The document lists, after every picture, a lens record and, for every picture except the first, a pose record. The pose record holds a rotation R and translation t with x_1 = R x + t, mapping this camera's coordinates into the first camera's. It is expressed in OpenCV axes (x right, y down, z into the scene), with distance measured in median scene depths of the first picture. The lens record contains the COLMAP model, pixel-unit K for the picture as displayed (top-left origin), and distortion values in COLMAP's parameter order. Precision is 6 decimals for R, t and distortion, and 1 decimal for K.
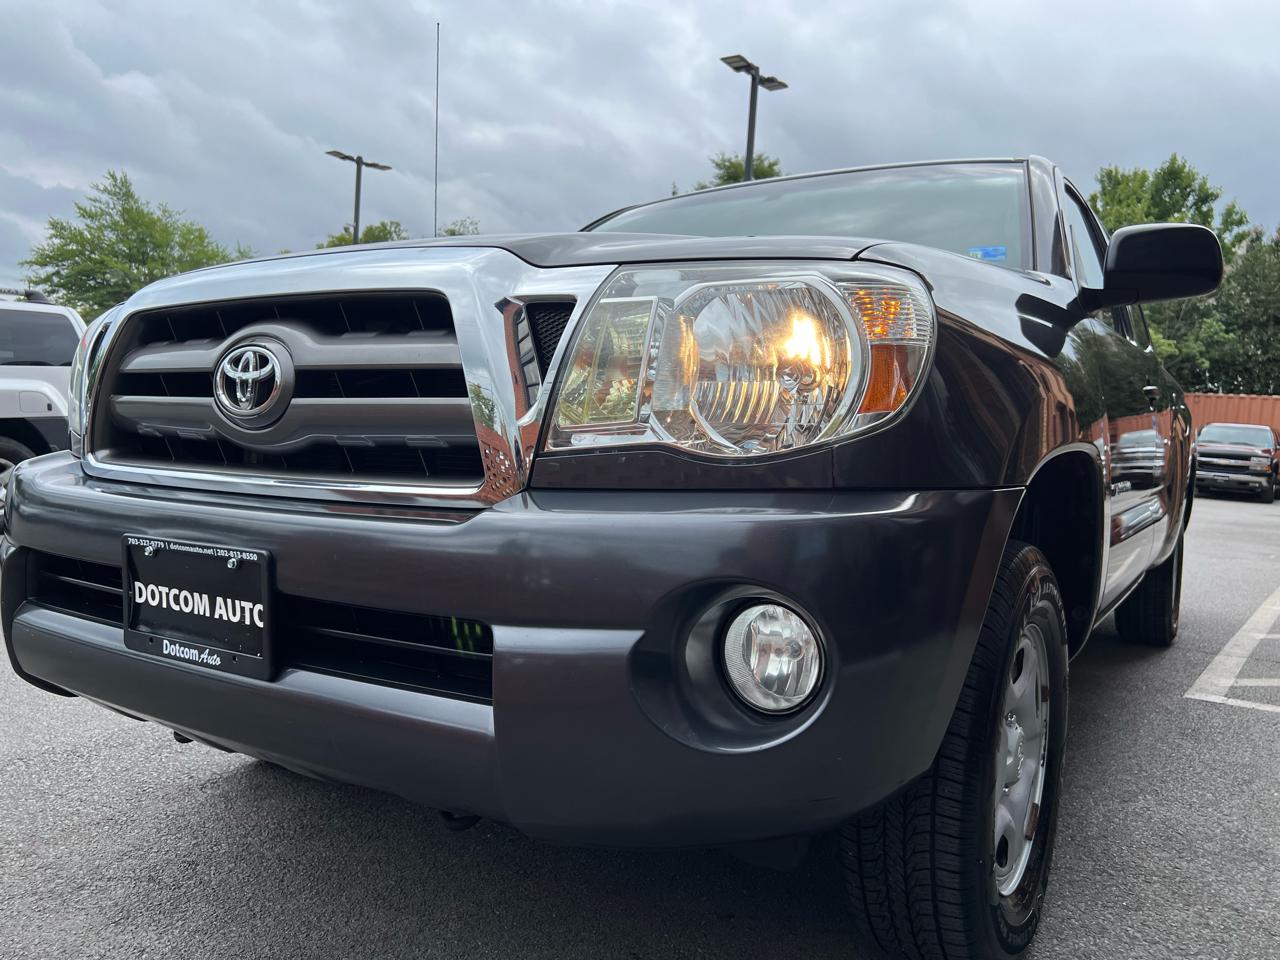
lens RADIAL K [[971.0, 0, 650.5], [0, 971.0, 476.5], [0, 0, 1]] dist [0.039986, -0.046467]
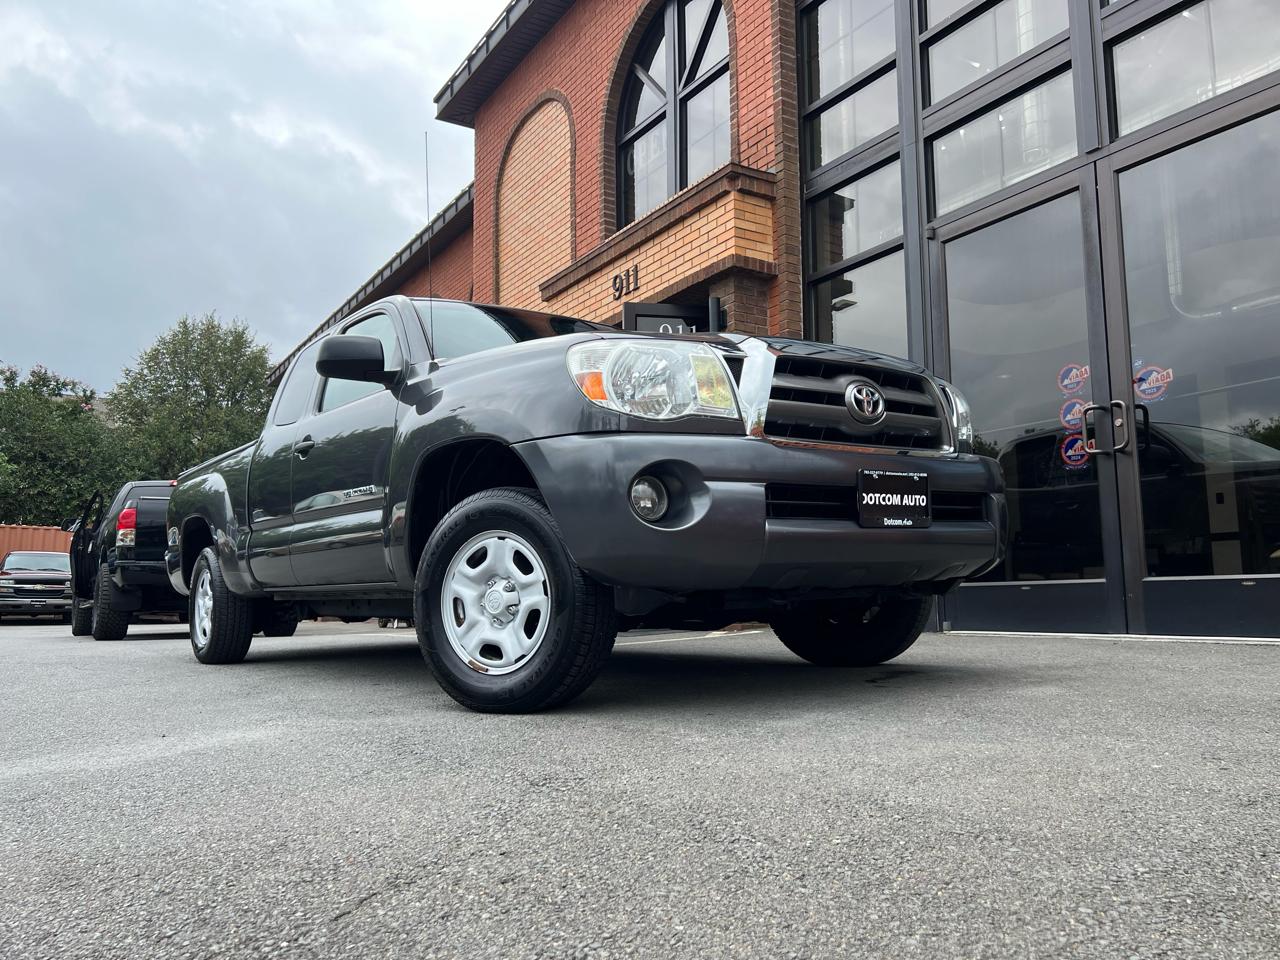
lens RADIAL K [[957.8, 0, 642.9], [0, 957.8, 486.5], [0, 0, 1]] dist [0.056992, -0.067802]
pose [[0.351139, 0.048679, 0.935057, -2.564852], [0.079280, 0.993516, -0.081494, 0.222517], [-0.932961, 0.102747, 0.345002, 0.753669]]
